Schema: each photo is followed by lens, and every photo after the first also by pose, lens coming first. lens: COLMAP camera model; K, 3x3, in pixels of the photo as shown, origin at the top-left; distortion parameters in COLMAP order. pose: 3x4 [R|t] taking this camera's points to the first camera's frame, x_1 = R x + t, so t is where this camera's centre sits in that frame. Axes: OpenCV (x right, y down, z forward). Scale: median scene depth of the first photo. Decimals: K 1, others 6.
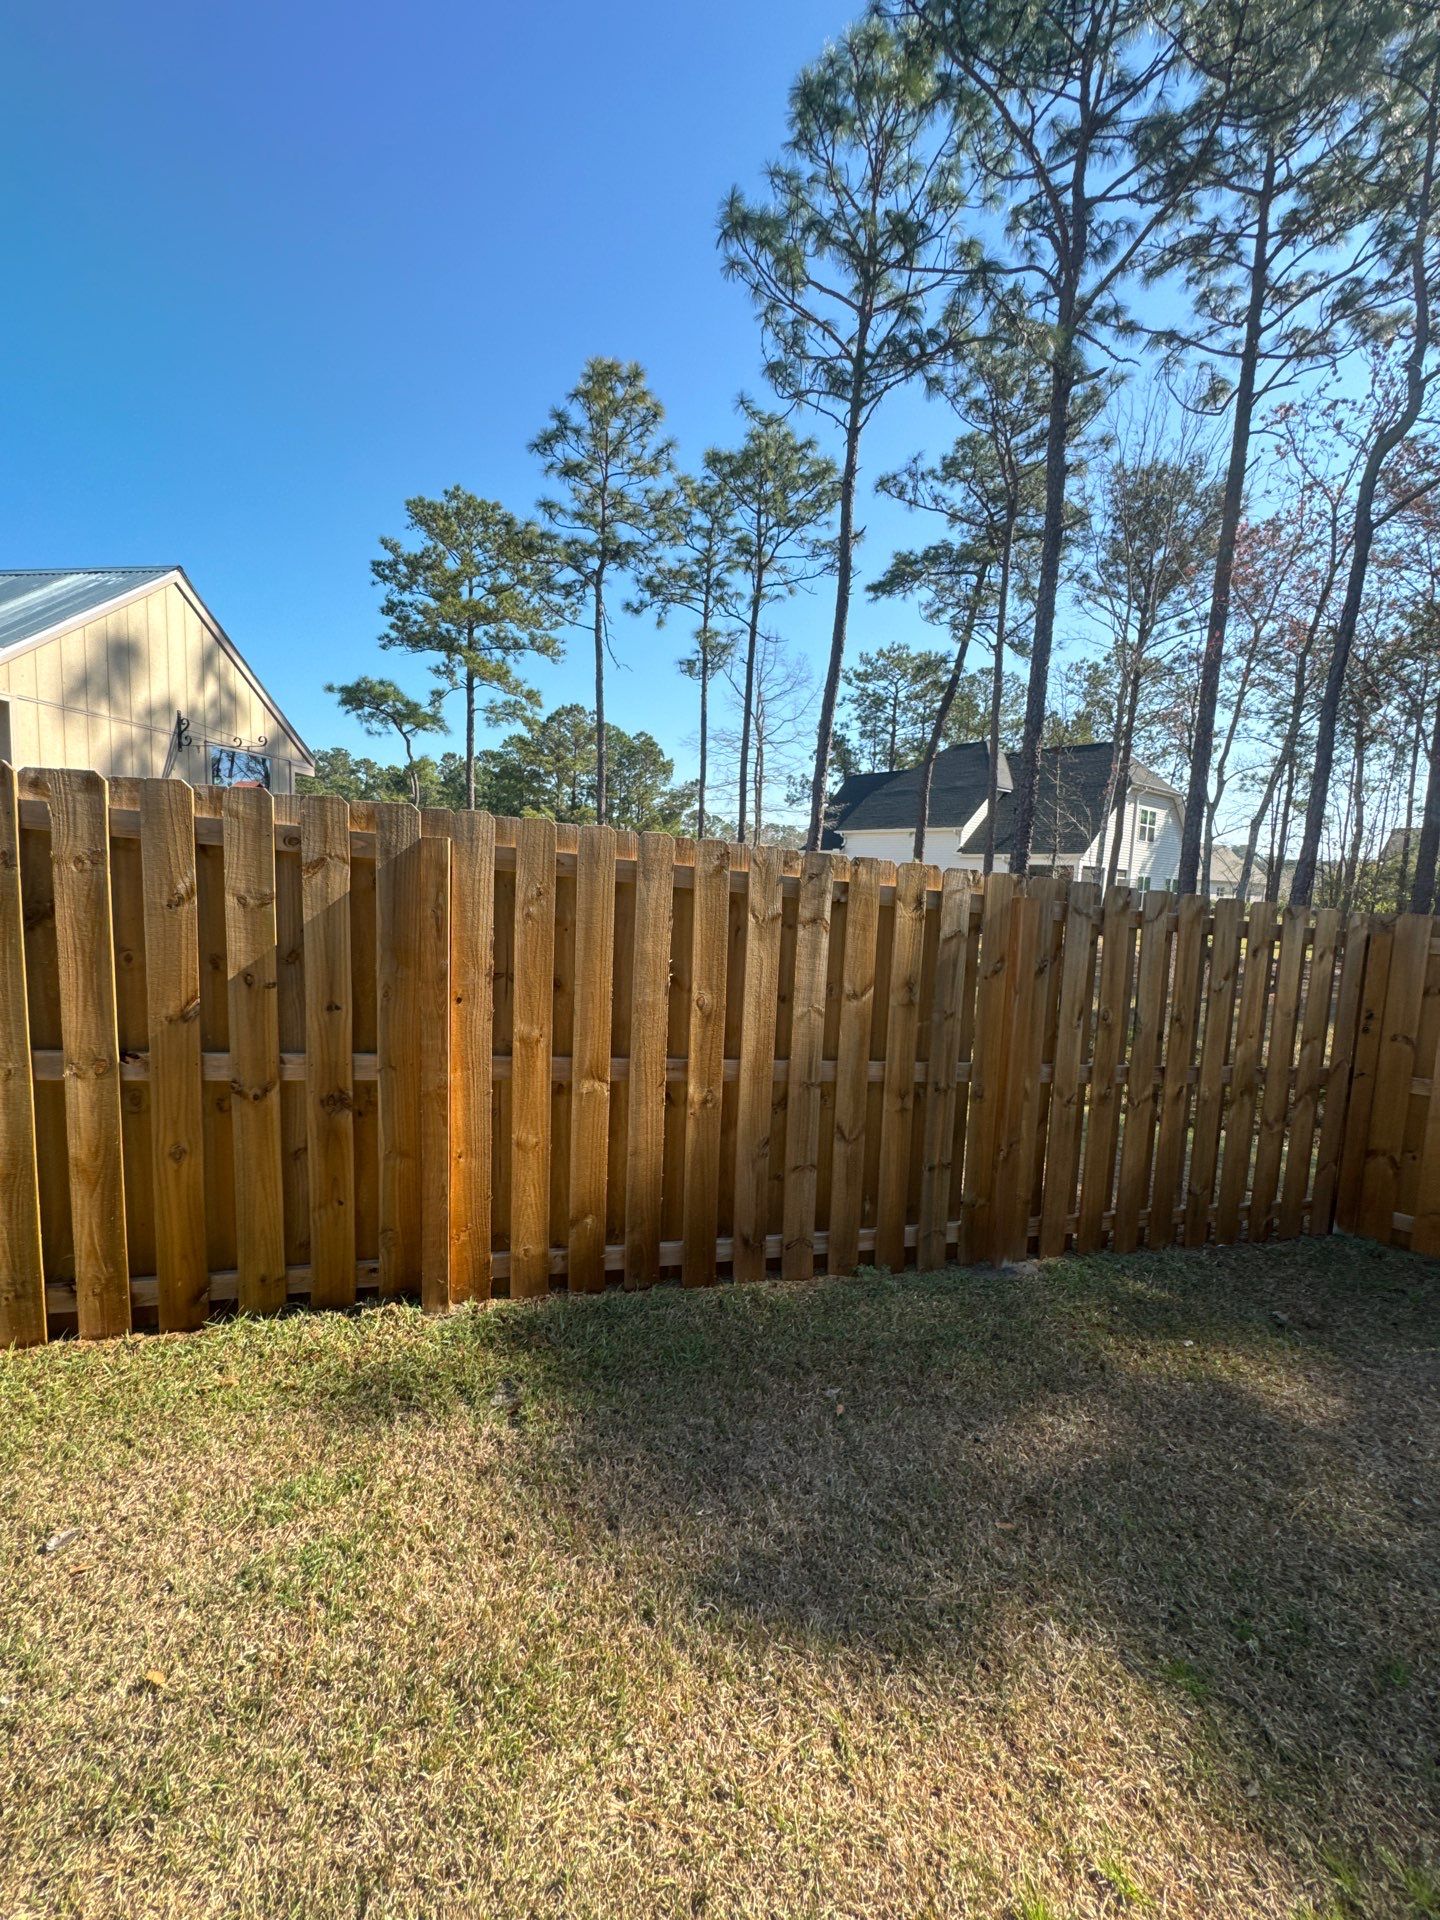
lens RADIAL K [[771.2, 0, 703.4], [0, 771.2, 954.3], [0, 0, 1]] dist [-0.000275, -0.000052]
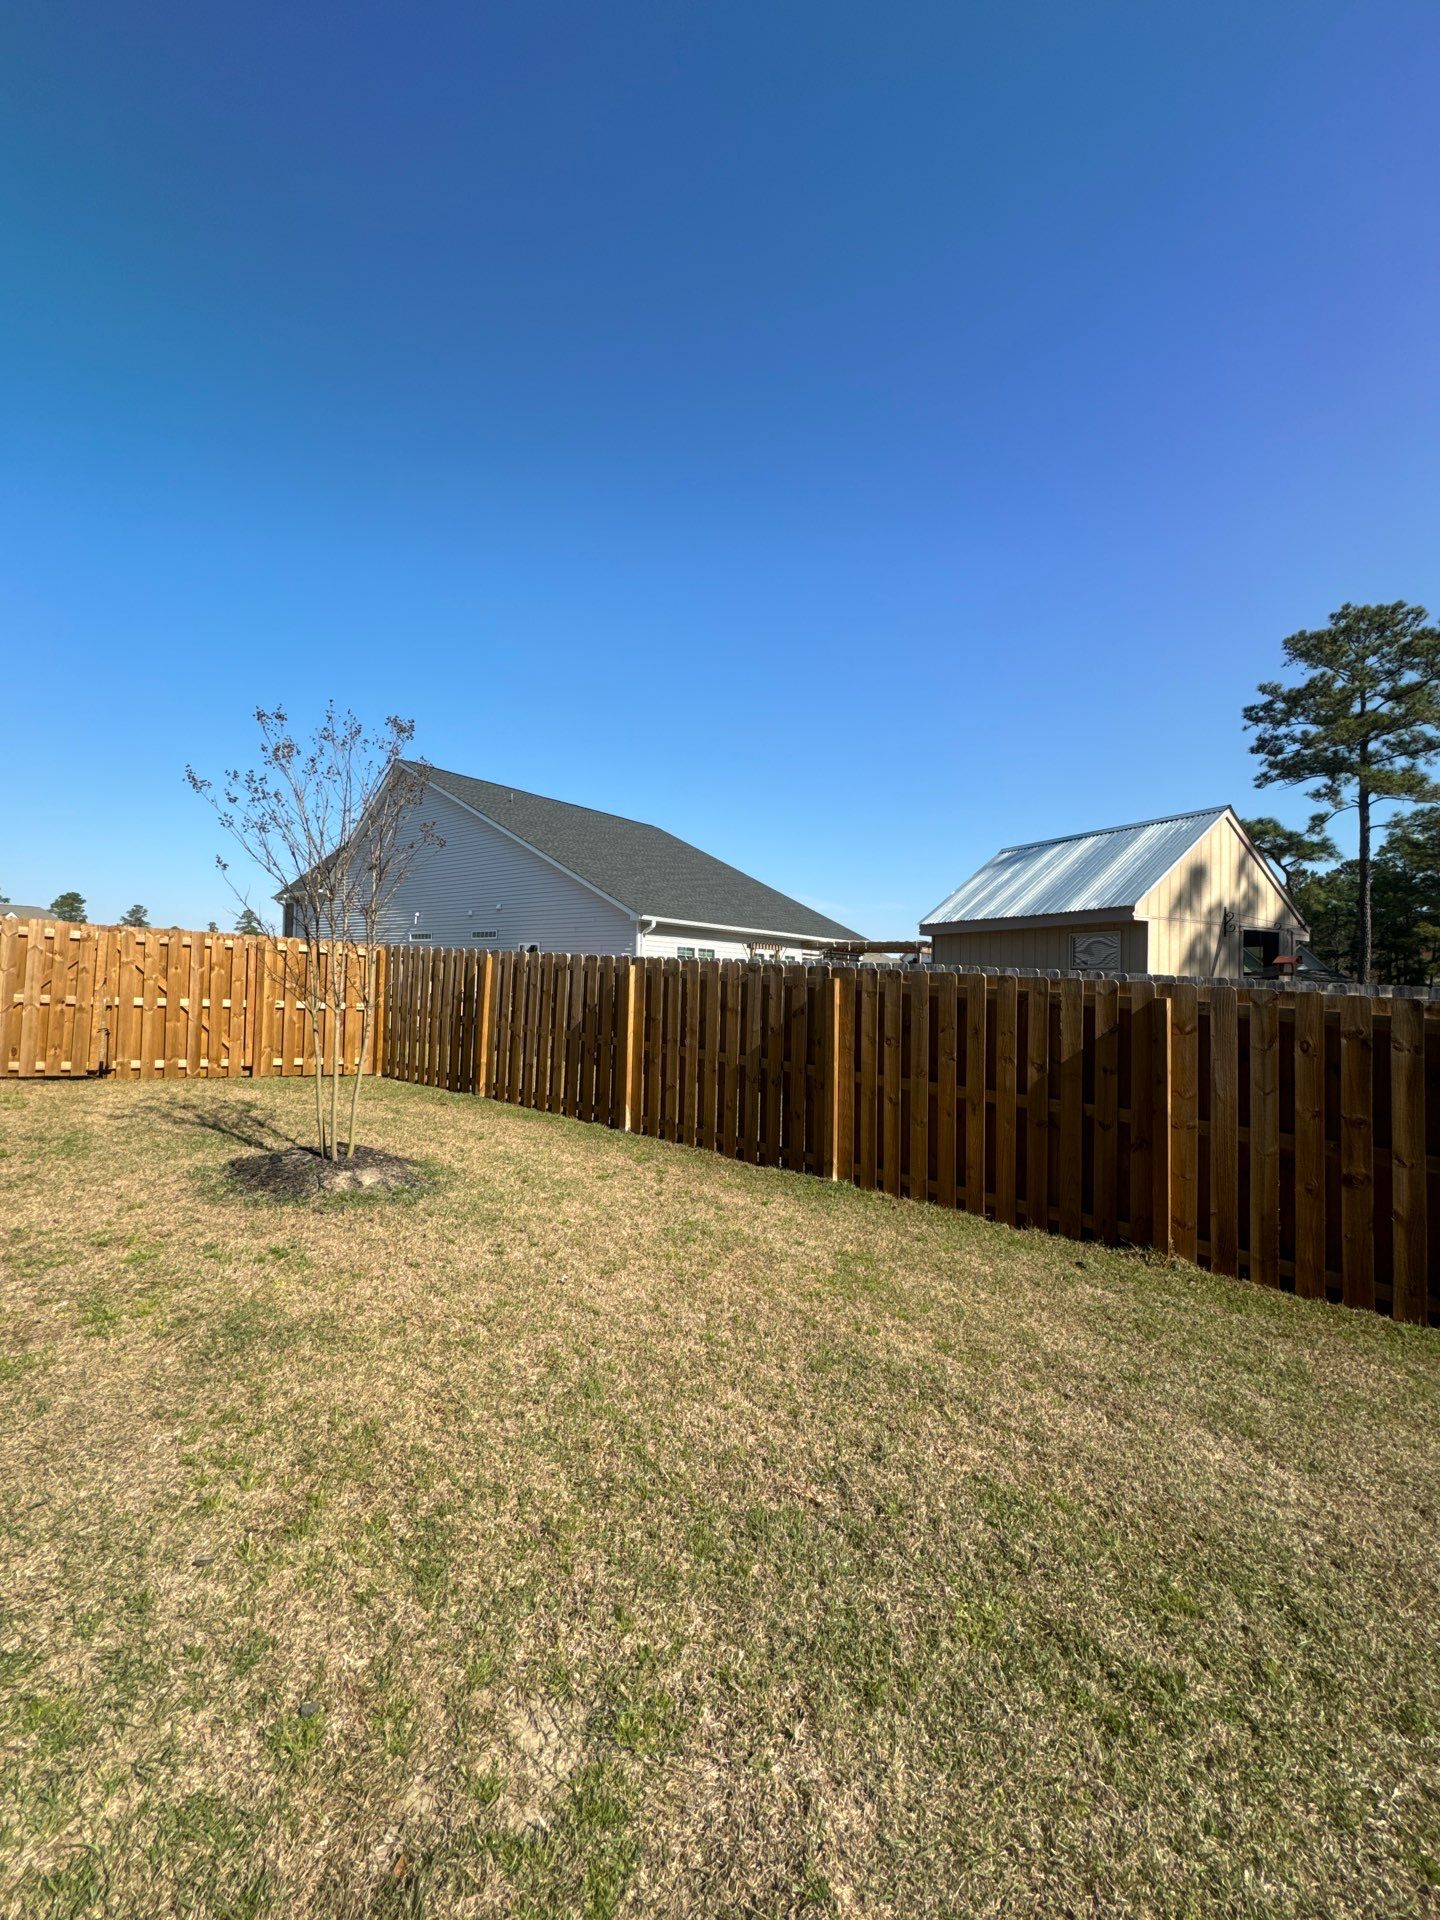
lens RADIAL K [[764.8, 0, 718.7], [0, 764.8, 956.9], [0, 0, 1]] dist [0.000347, 0.000417]
pose [[0.581837, -0.052842, -0.811587, -0.035865], [-0.081152, 0.989135, -0.122581, 0.002008], [0.809247, 0.137184, 0.571227, -0.147591]]
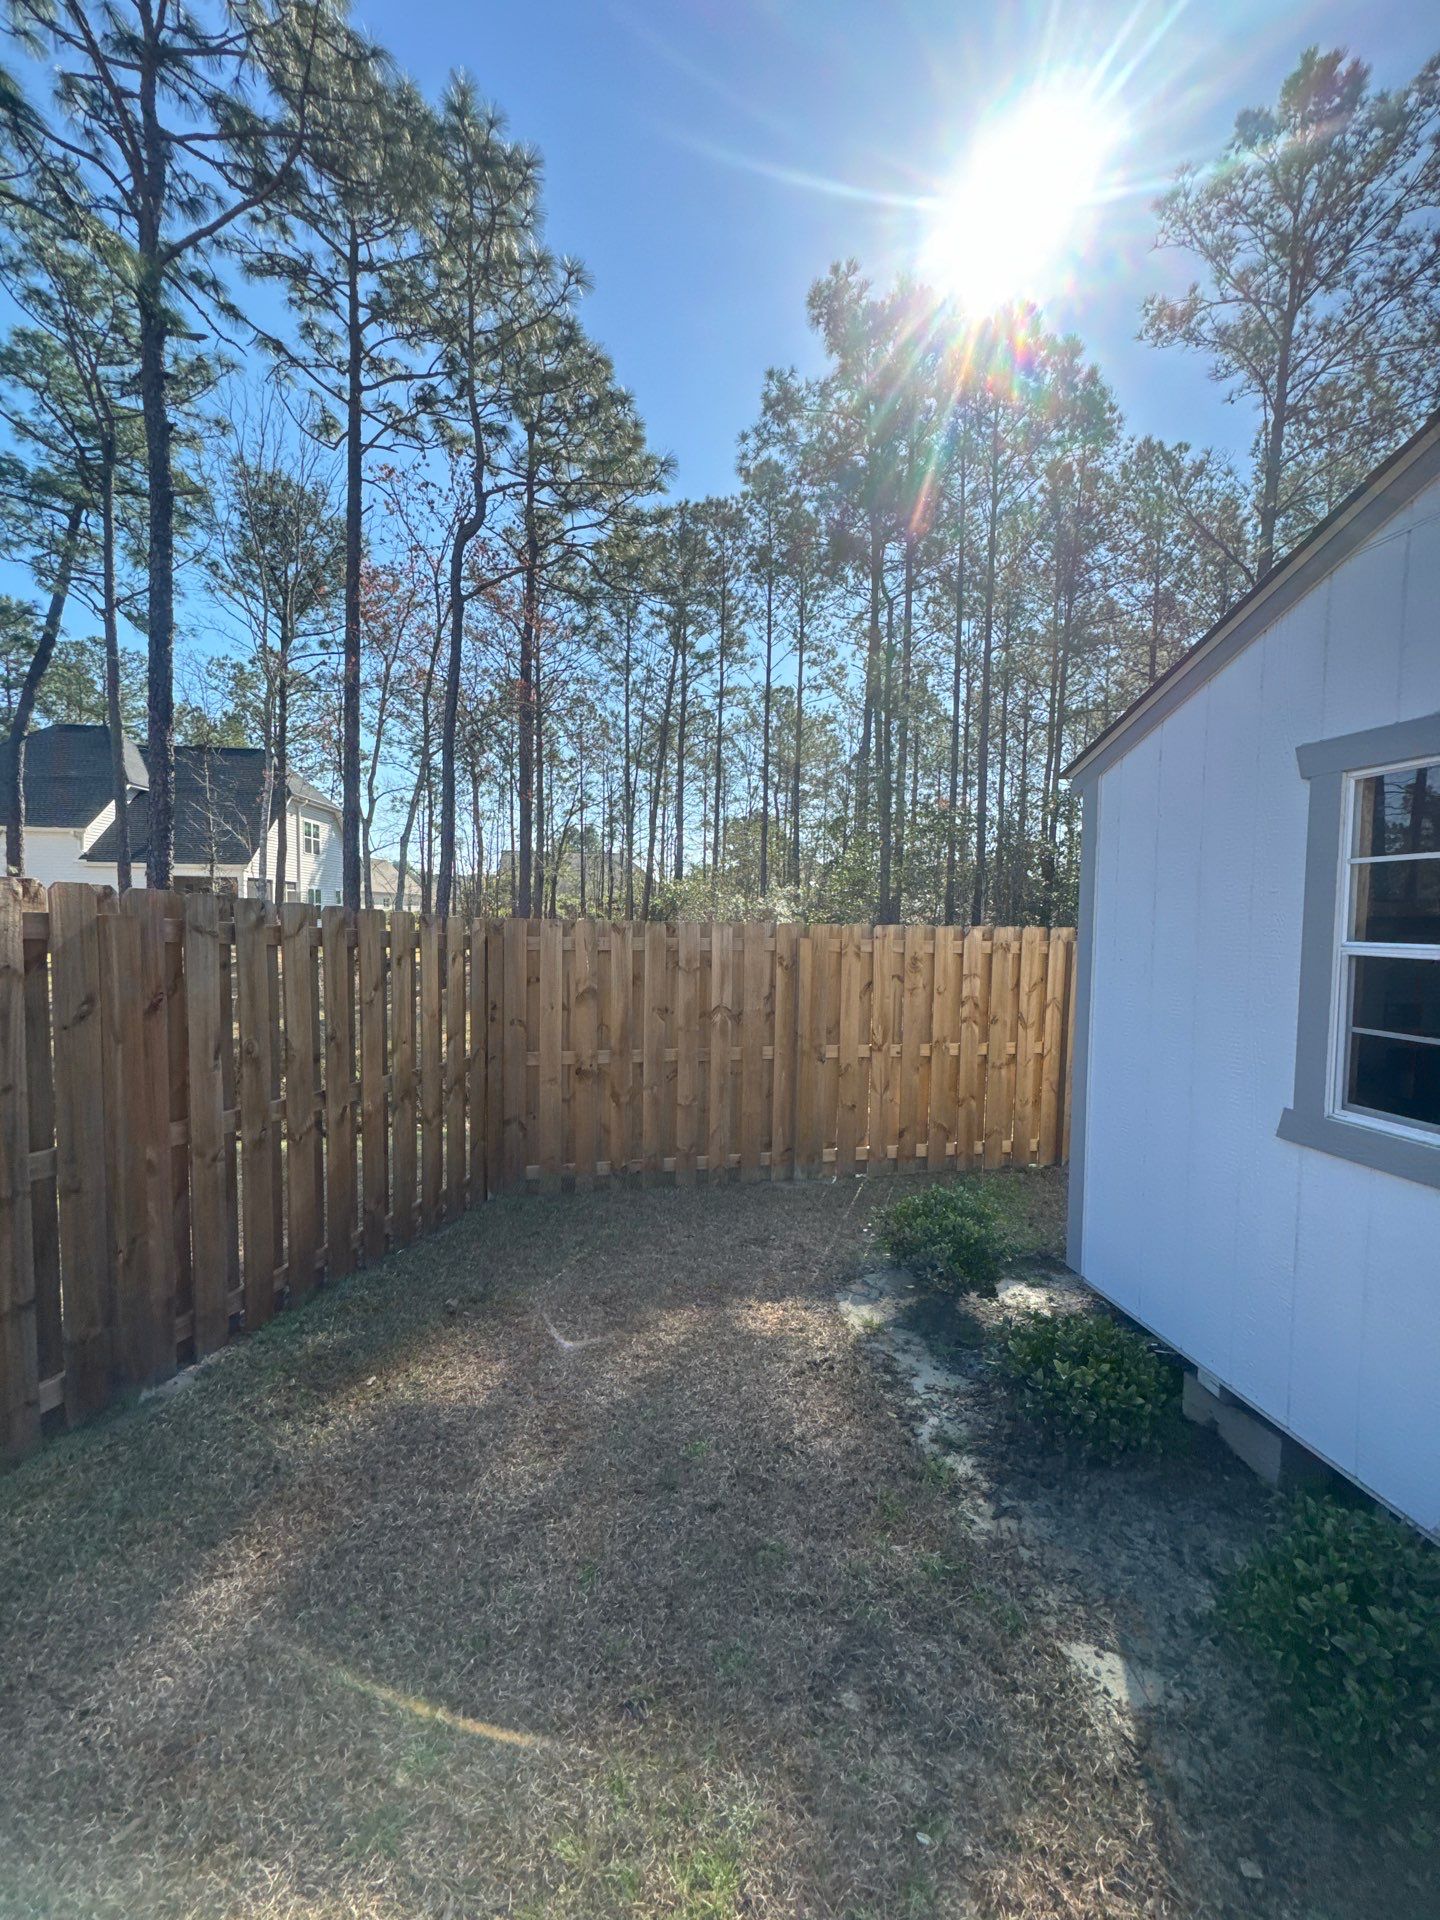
lens RADIAL K [[775.6, 0, 730.0], [0, 775.6, 956.1], [0, 0, 1]] dist [-0.001141, 0.000061]
pose [[0.536128, -0.077266, 0.840593, 0.014434], [0.089348, 0.995402, 0.034510, -0.000921], [-0.839395, 0.056604, 0.540567, 0.011835]]
